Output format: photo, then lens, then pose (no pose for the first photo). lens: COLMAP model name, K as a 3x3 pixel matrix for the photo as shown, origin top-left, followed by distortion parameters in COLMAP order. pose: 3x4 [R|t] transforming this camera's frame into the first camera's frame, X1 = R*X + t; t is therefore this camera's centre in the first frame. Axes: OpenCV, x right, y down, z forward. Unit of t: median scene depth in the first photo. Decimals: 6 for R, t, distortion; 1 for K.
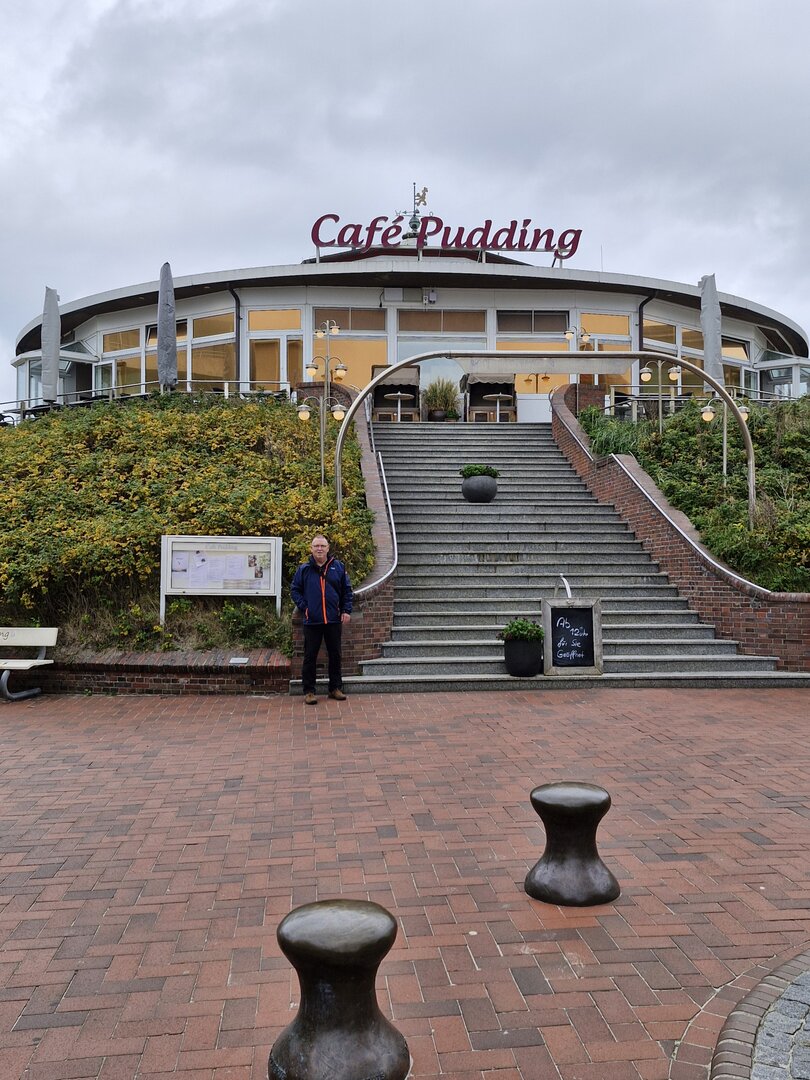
lens RADIAL K [[1002.2, 0, 414.1], [0, 1002.2, 541.9], [0, 0, 1]] dist [0.112518, 0.000000]
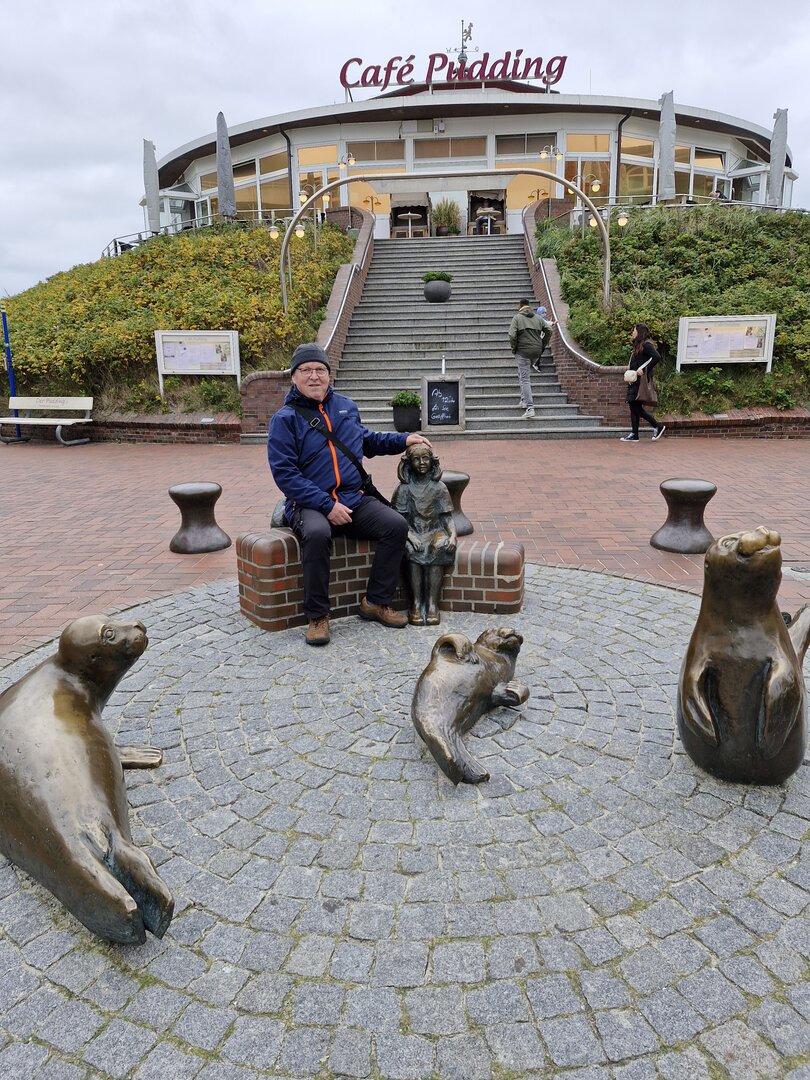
lens RADIAL K [[758.3, 0, 408.7], [0, 758.3, 539.6], [0, 0, 1]] dist [0.074707, -0.083745]
pose [[0.986520, 0.021943, -0.162160, 0.152459], [0.019365, 0.968351, 0.248840, 0.008927], [0.162488, -0.248626, 0.954873, -0.020179]]
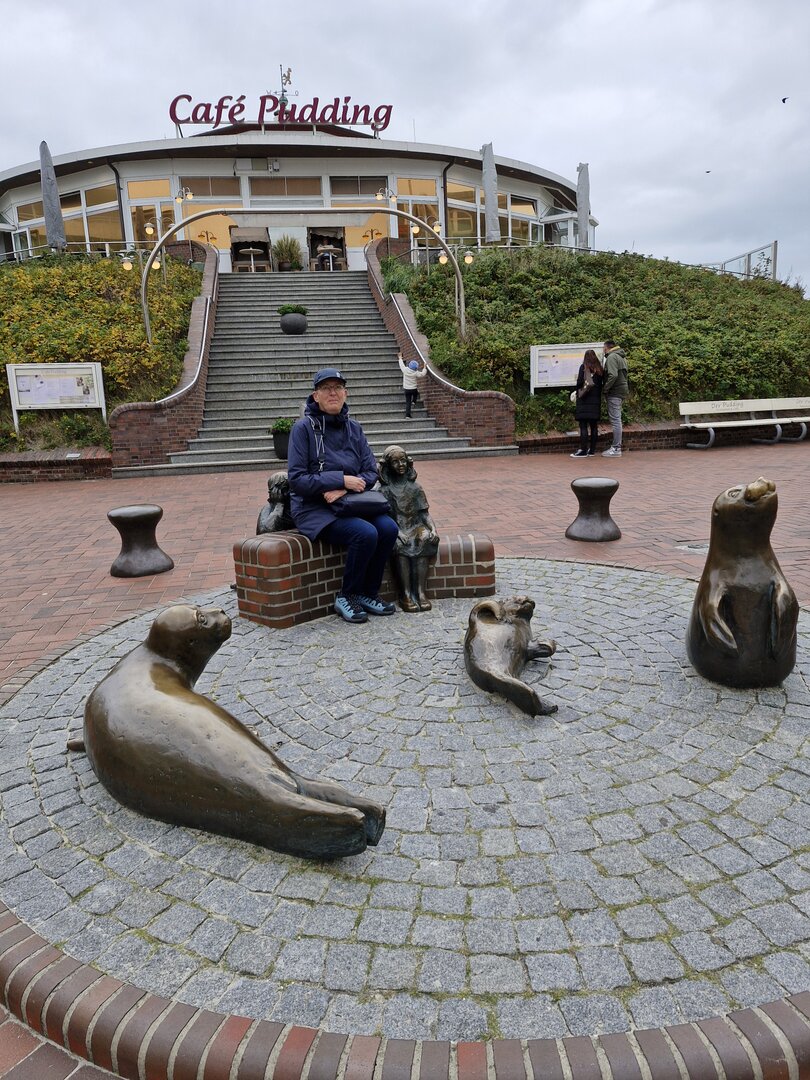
lens RADIAL K [[758.3, 0, 411.9], [0, 758.3, 546.8], [0, 0, 1]] dist [0.074707, -0.083745]
pose [[0.996999, -0.052756, 0.056651, 0.115371], [0.039082, 0.974734, 0.219922, 0.014013], [-0.066821, -0.217048, 0.973871, -0.039954]]
